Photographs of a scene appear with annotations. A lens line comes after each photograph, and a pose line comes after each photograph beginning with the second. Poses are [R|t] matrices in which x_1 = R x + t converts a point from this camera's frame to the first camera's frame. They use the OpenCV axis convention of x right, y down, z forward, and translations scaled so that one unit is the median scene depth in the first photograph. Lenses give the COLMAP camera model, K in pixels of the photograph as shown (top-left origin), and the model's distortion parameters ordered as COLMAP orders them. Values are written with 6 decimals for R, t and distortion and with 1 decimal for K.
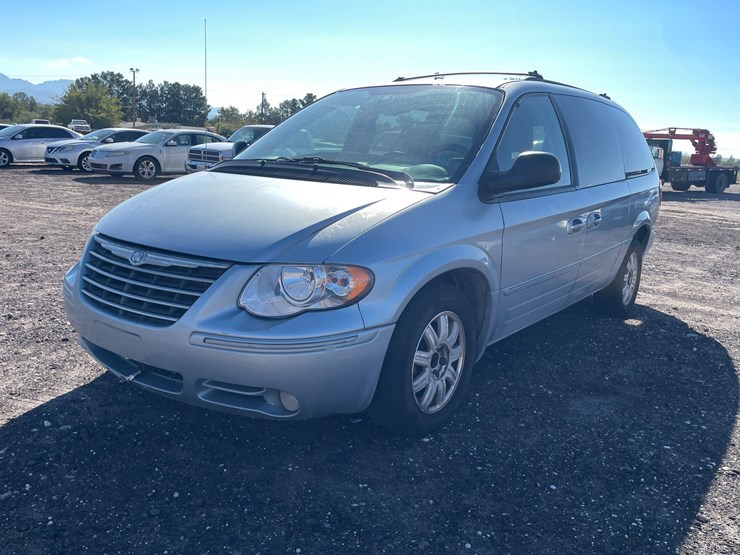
lens RADIAL K [[630.0, 0, 370.7], [0, 630.0, 274.5], [0, 0, 1]] dist [0.094147, -0.139245]
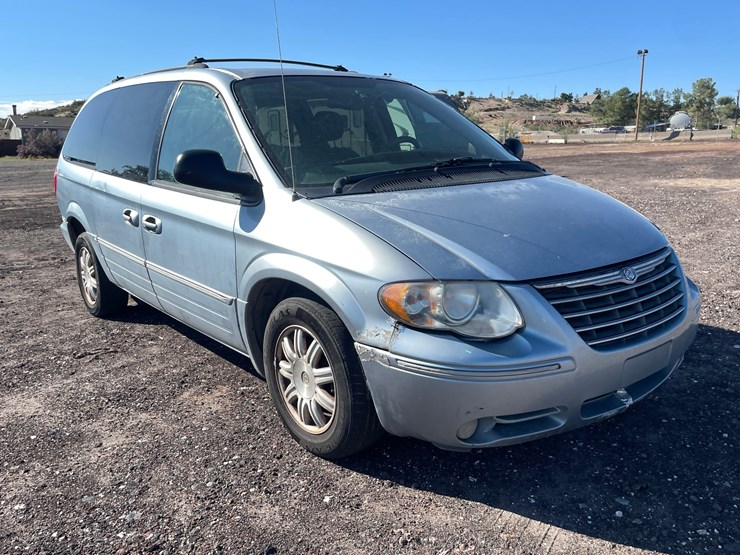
lens RADIAL K [[630.0, 0, 370.7], [0, 630.0, 274.5], [0, 0, 1]] dist [0.094147, -0.139245]
pose [[0.237485, -0.265140, 0.934506, -1.129955], [0.224450, 0.950973, 0.212773, -0.265529], [-0.945105, 0.159220, 0.285352, 0.918696]]
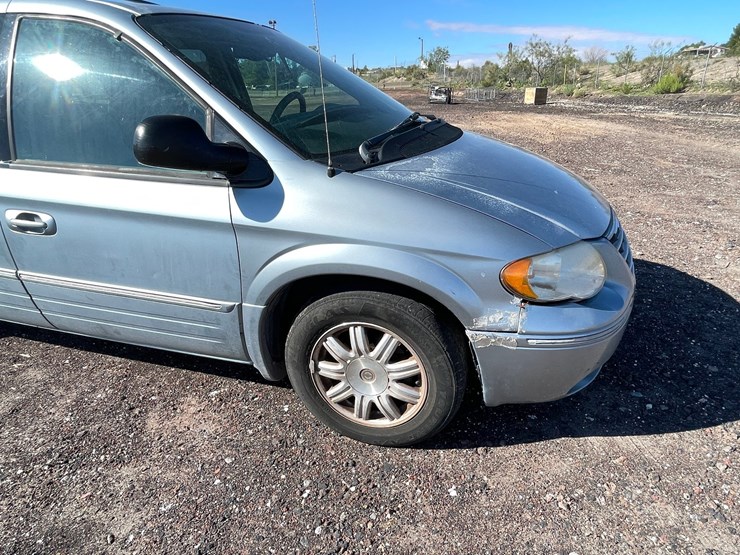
lens RADIAL K [[474.9, 0, 364.2], [0, 474.9, 285.8], [0, 0, 1]] dist [-0.002445, 0.000368]
pose [[-0.330995, -0.415388, 0.847287, -0.827810], [0.190665, 0.849939, 0.491172, -0.349742], [-0.924169, 0.324124, -0.202126, 1.362385]]
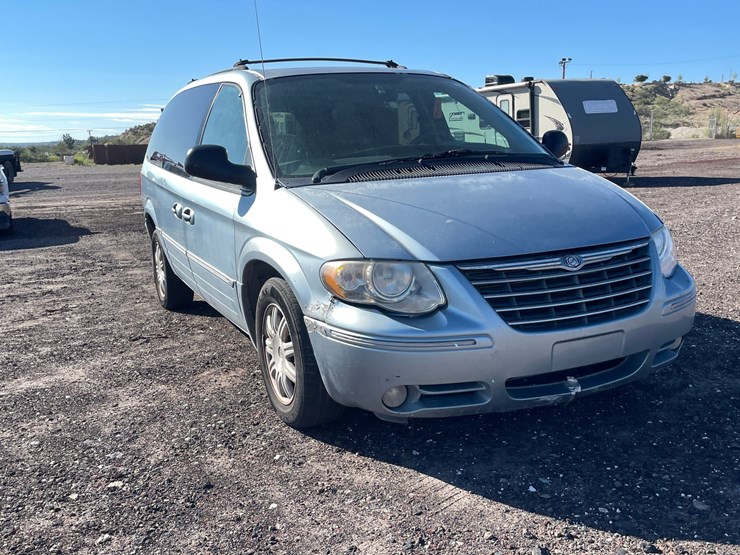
lens RADIAL K [[736.4, 0, 370.0], [0, 736.4, 277.5], [0, 0, 1]] dist [0.106805, -0.174445]
pose [[0.455335, -0.231226, 0.859770, -1.237427], [0.234267, 0.962773, 0.134860, -0.190651], [-0.858947, 0.140009, 0.492552, 0.600310]]
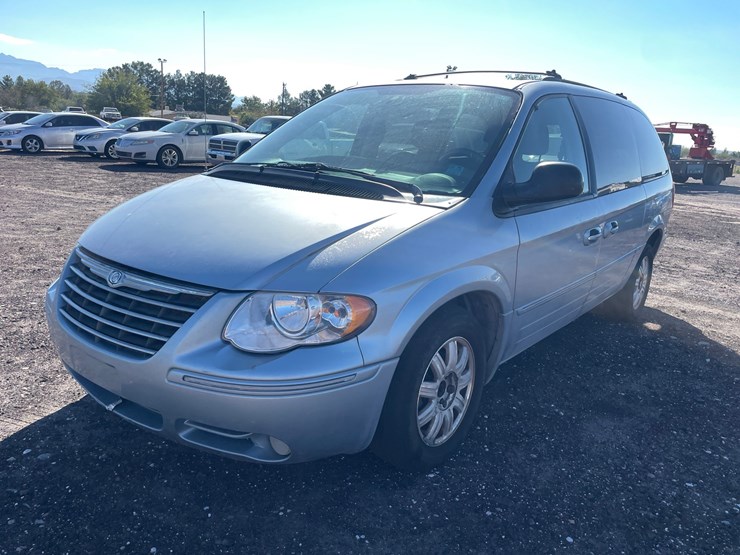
lens RADIAL K [[581.1, 0, 377.5], [0, 581.1, 281.0], [0, 0, 1]] dist [0.090718, -0.127554]
pose [[0.999844, 0.014391, -0.010202, 0.012347], [-0.013908, 0.998849, 0.045901, -0.055780], [0.010851, -0.045752, 0.998894, 0.140432]]
